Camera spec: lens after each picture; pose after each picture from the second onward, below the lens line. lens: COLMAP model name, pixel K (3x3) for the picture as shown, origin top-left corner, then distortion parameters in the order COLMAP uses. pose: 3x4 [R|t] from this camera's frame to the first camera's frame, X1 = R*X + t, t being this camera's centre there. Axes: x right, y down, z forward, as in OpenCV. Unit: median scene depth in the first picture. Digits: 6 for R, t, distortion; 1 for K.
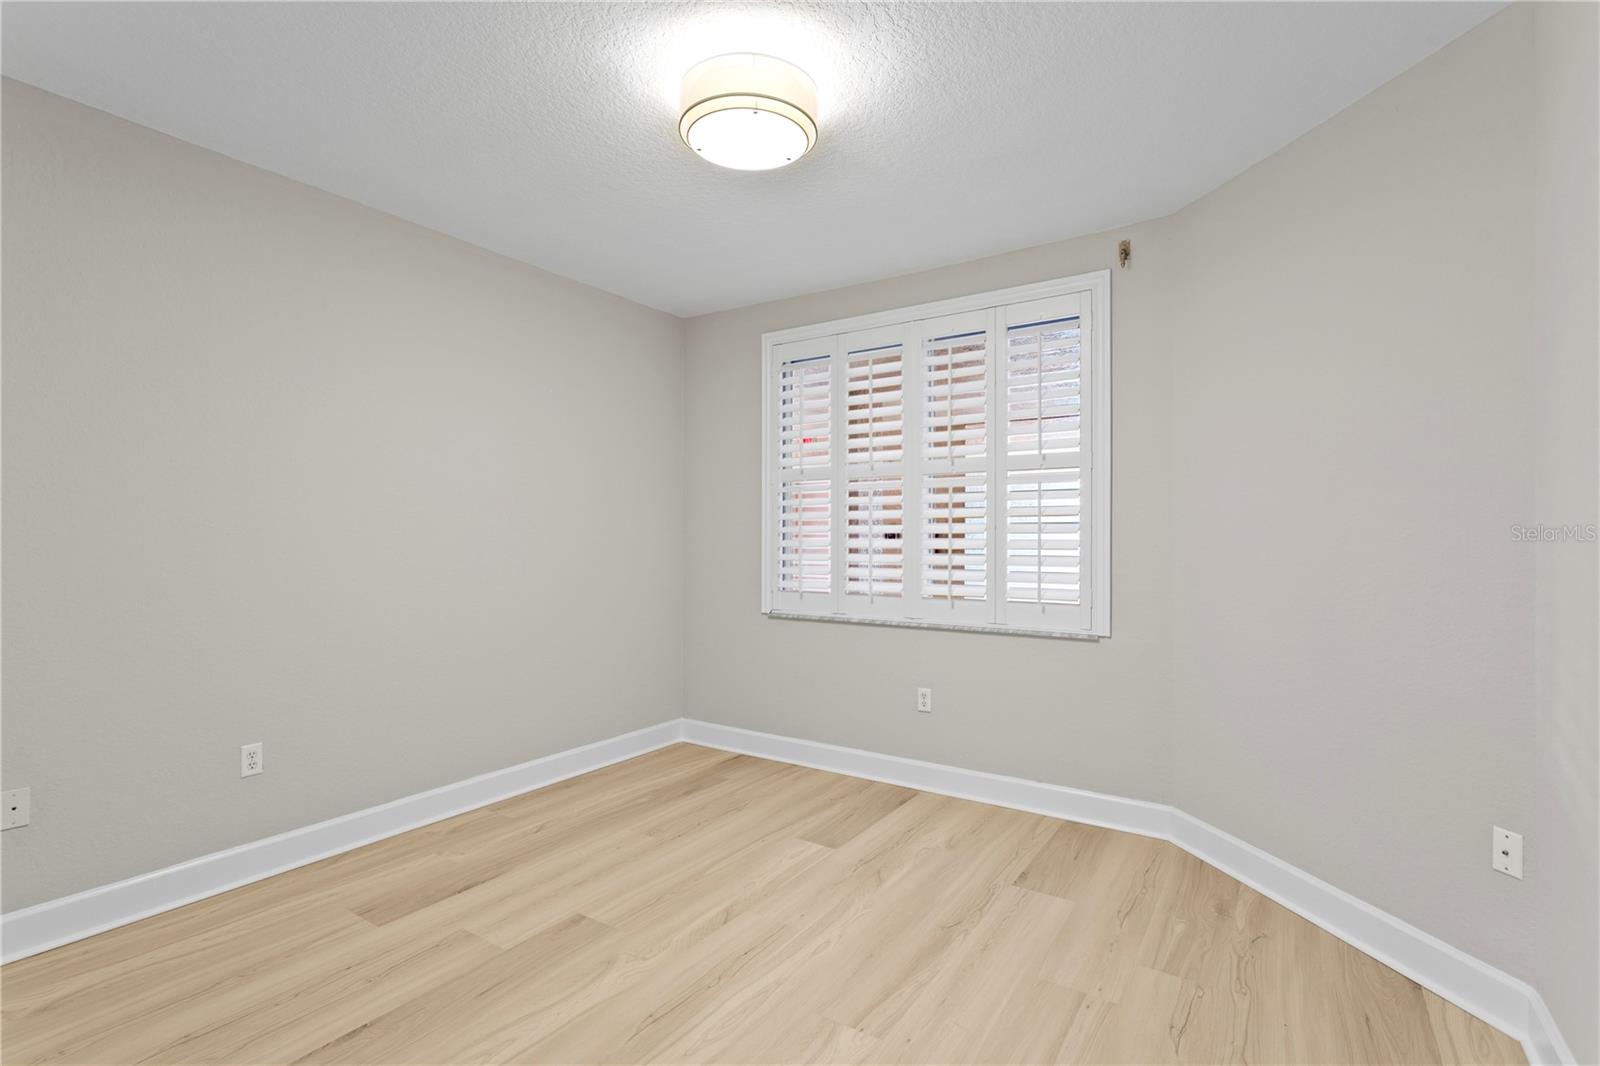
lens RADIAL K [[762.9, 0, 798.8], [0, 762.9, 537.1], [0, 0, 1]] dist [-0.001621, 0.003843]
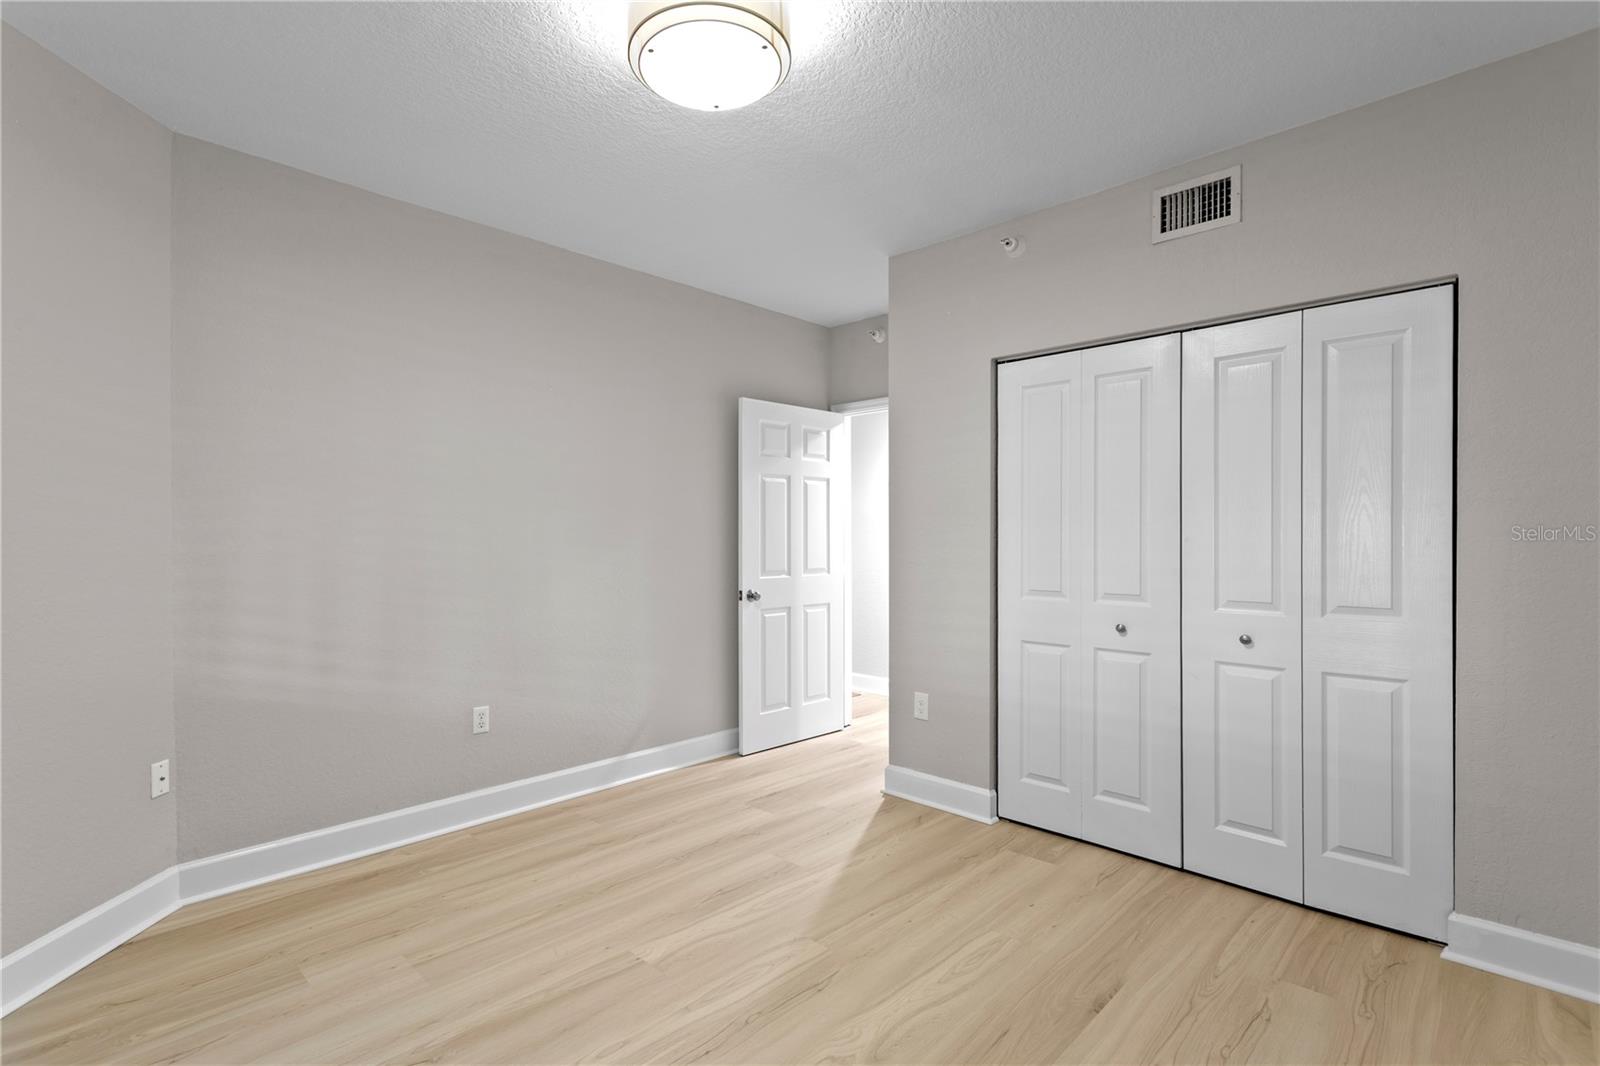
lens RADIAL K [[762.9, 0, 797.1], [0, 762.9, 527.6], [0, 0, 1]] dist [-0.001621, 0.003843]
pose [[-0.984000, 0.003224, 0.178140, -0.343447], [0.000573, 0.999888, -0.014930, 0.009170], [-0.178168, -0.014589, -0.983892, 1.991882]]
